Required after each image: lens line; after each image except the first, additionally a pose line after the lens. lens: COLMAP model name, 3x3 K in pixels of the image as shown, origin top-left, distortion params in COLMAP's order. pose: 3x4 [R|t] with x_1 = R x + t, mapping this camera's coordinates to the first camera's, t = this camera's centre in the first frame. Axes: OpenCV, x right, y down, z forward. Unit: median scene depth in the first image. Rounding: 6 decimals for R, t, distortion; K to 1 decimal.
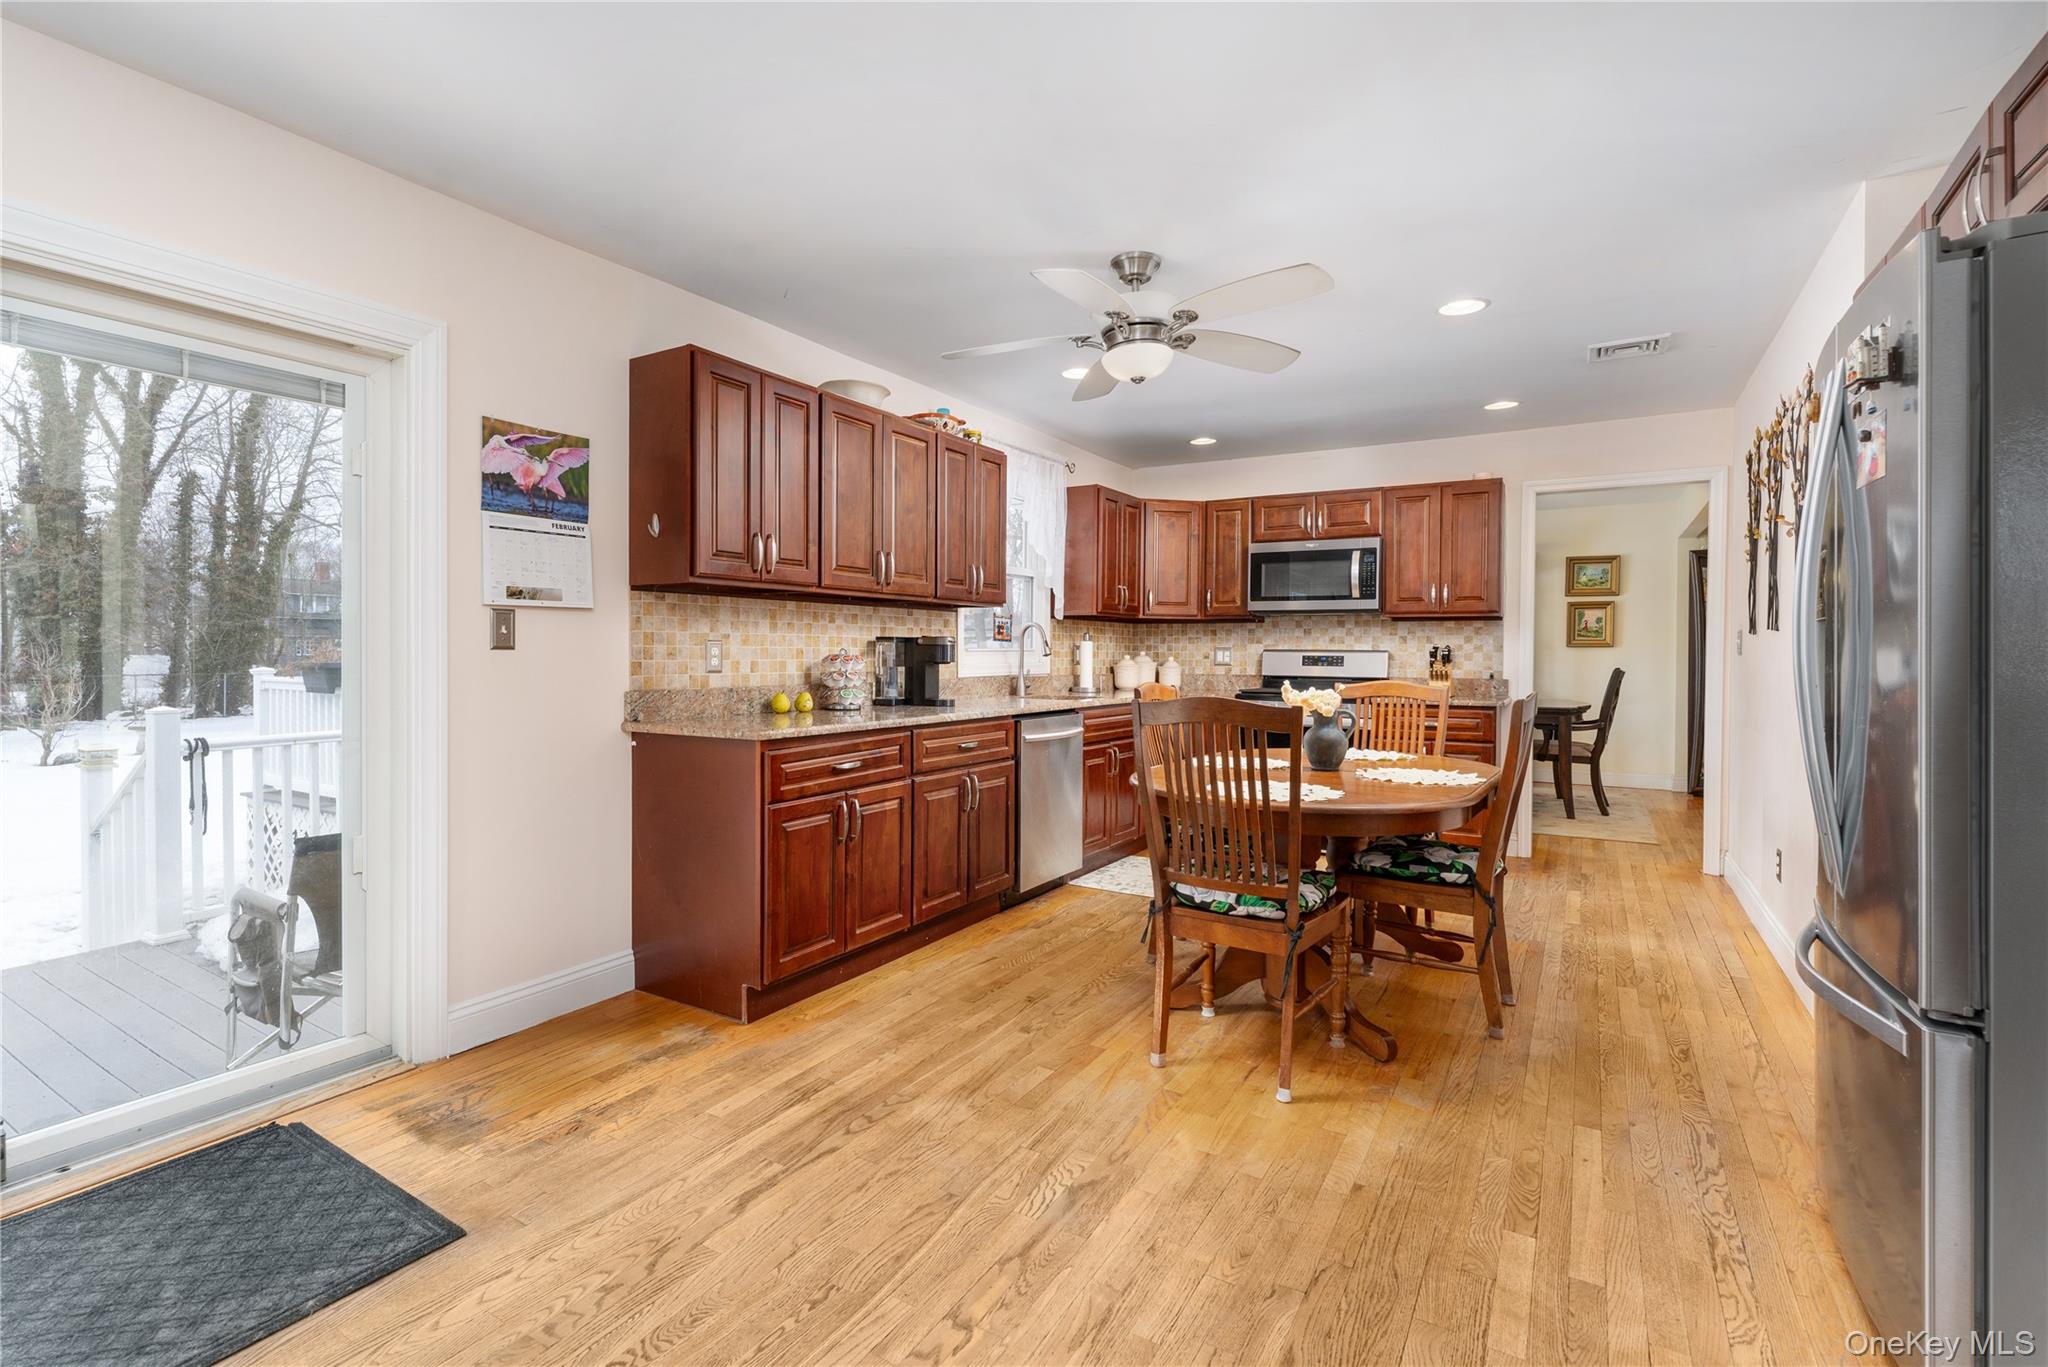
lens RADIAL K [[963.7, 0, 956.2], [0, 963.7, 659.1], [0, 0, 1]] dist [-0.000526, -0.000058]
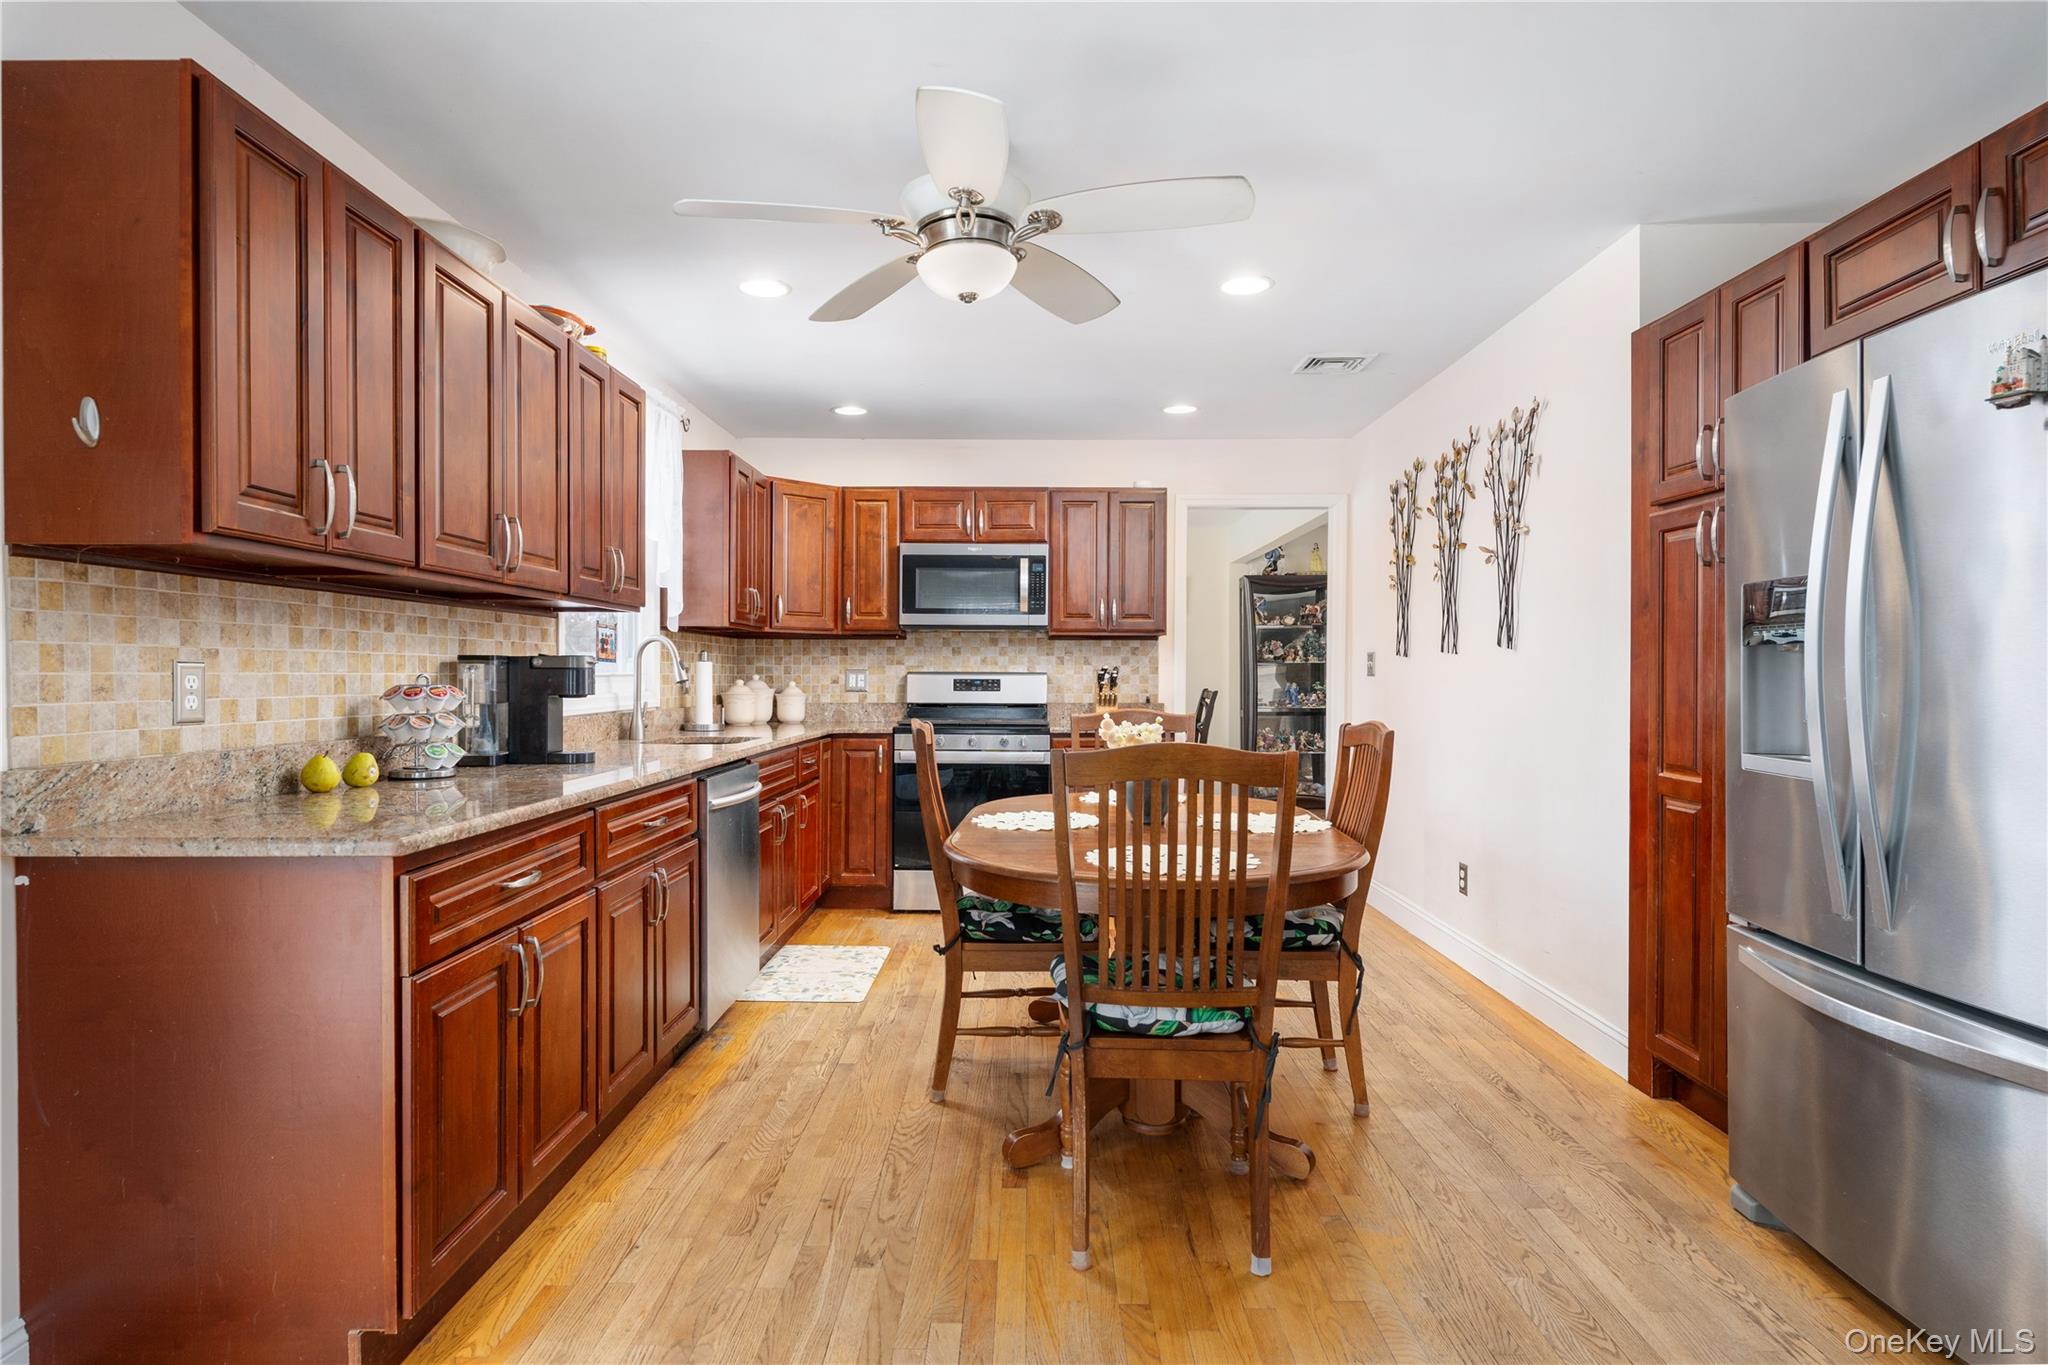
lens RADIAL K [[1104.5, 0, 1024.0], [0, 1104.5, 682.5], [0, 0, 1]] dist [-0.001010, -0.000045]
pose [[0.841467, -0.008656, 0.540238, -0.137431], [0.007636, 0.999962, 0.004128, -0.005080], [-0.540254, 0.000652, 0.841502, 0.181755]]
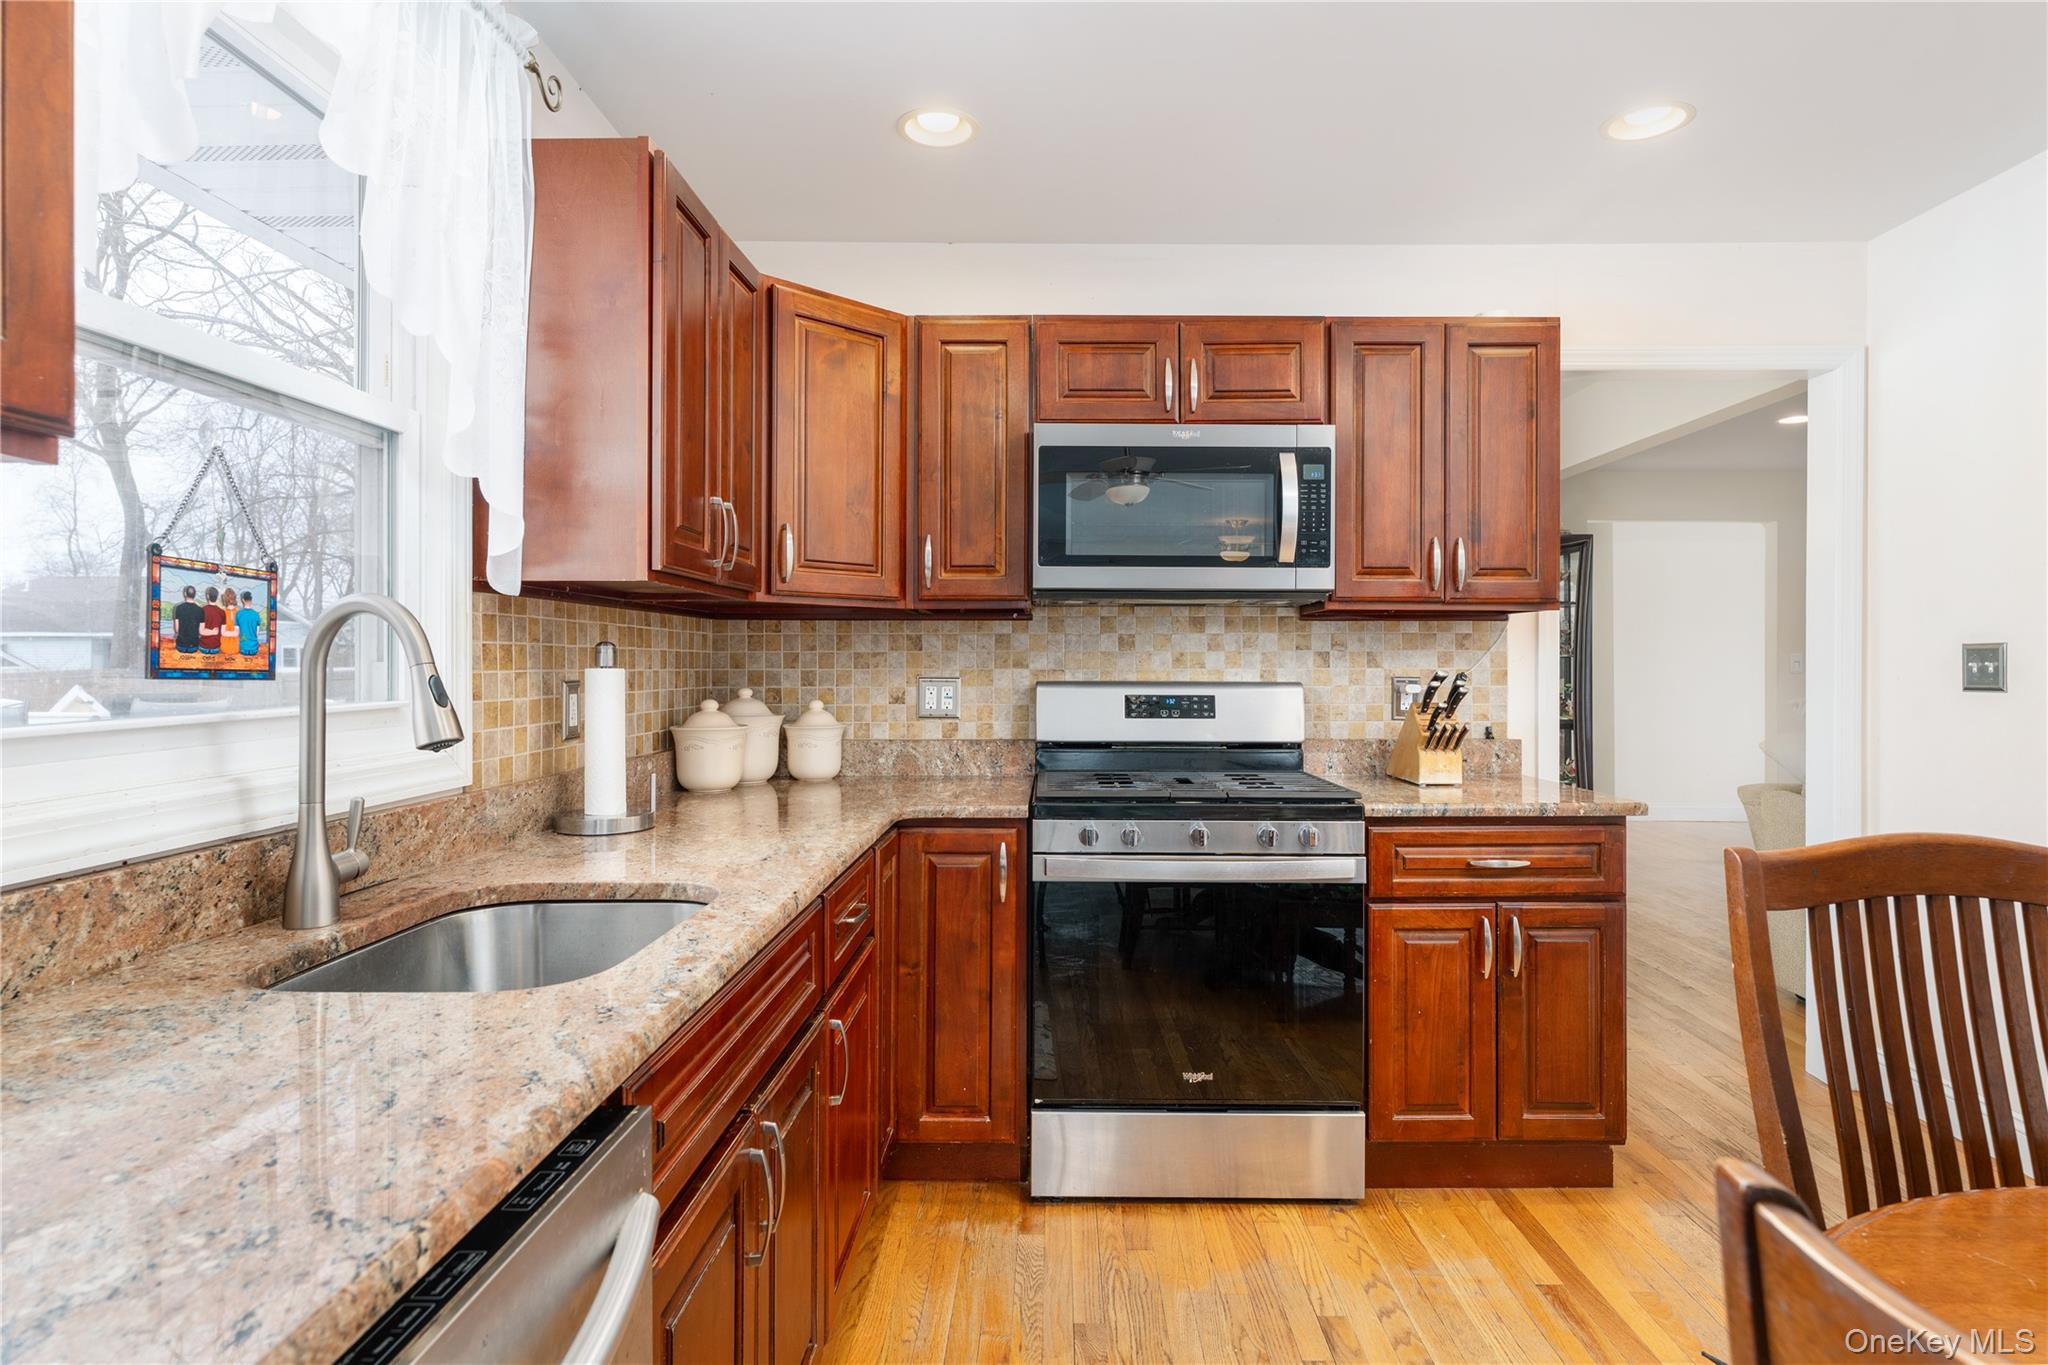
lens RADIAL K [[1046.6, 0, 1066.7], [0, 1046.6, 659.1], [0, 0, 1]] dist [-0.002375, -0.000132]
pose [[0.832842, -0.004310, 0.553494, 0.084890], [0.009881, 0.999926, -0.007080, -0.020756], [-0.553423, 0.011366, 0.832823, 0.744947]]
